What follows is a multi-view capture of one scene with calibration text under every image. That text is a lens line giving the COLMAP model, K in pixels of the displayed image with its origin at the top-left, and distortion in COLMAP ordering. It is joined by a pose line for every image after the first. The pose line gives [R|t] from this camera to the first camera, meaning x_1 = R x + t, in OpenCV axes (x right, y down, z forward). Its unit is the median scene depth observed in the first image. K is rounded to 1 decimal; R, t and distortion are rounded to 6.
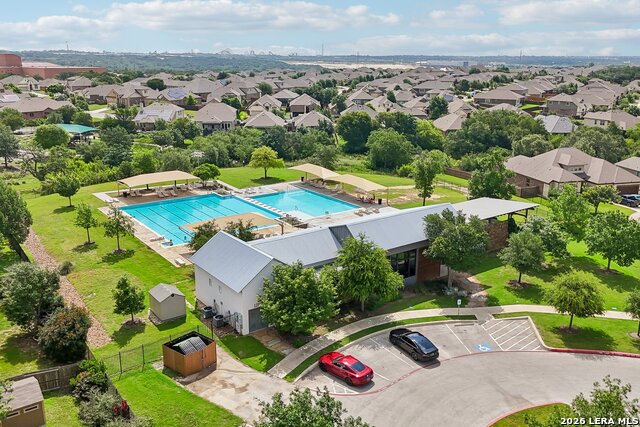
lens RADIAL K [[555.6, 0, 333.4], [0, 555.6, 214.1], [0, 0, 1]] dist [0.047557, -0.005483]
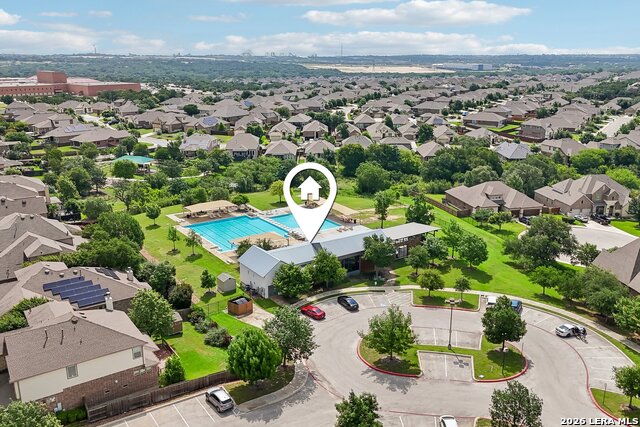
lens RADIAL K [[555.6, 0, 333.4], [0, 555.6, 214.1], [0, 0, 1]] dist [0.047557, -0.005483]
pose [[0.999369, 0.003252, -0.035365, 0.077201], [-0.003095, 0.999985, 0.004496, -0.048896], [0.035379, -0.004384, 0.999364, -0.501874]]
